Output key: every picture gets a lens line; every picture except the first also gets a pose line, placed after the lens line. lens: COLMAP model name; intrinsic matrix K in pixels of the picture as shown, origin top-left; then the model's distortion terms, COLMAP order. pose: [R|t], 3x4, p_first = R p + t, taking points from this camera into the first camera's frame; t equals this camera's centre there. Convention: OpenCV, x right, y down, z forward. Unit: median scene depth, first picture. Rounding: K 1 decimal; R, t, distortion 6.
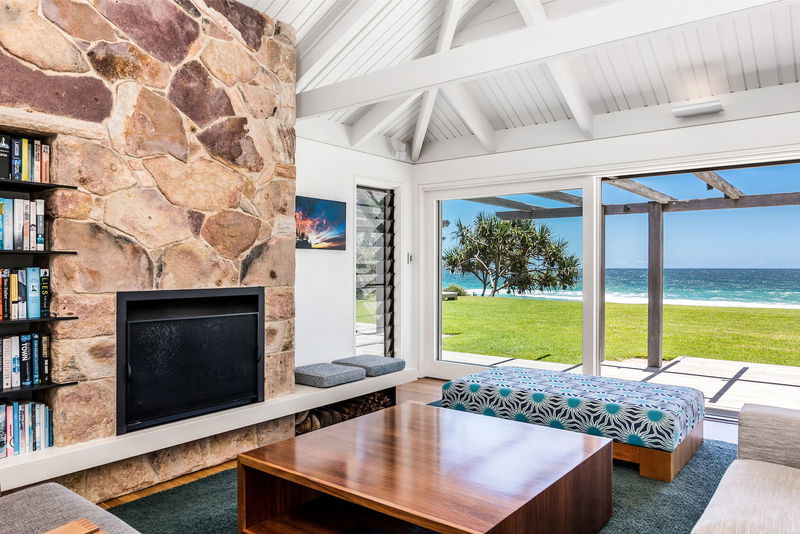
lens RADIAL K [[555.3, 0, 399.5], [0, 555.3, 267.4], [0, 0, 1]] dist [-0.000441, -0.007675]
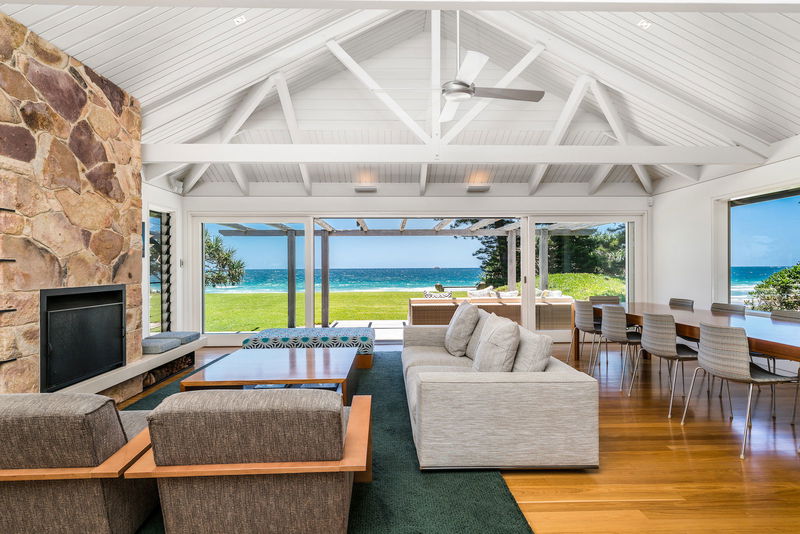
lens RADIAL K [[426.9, 0, 400.4], [0, 426.9, 267.6], [0, 0, 1]] dist [0.000184, 0.000618]
pose [[0.761843, -0.005519, 0.647738, -0.441633], [0.007279, 0.999974, -0.000041, -0.002283], [-0.647721, 0.004746, 0.761863, -0.296610]]
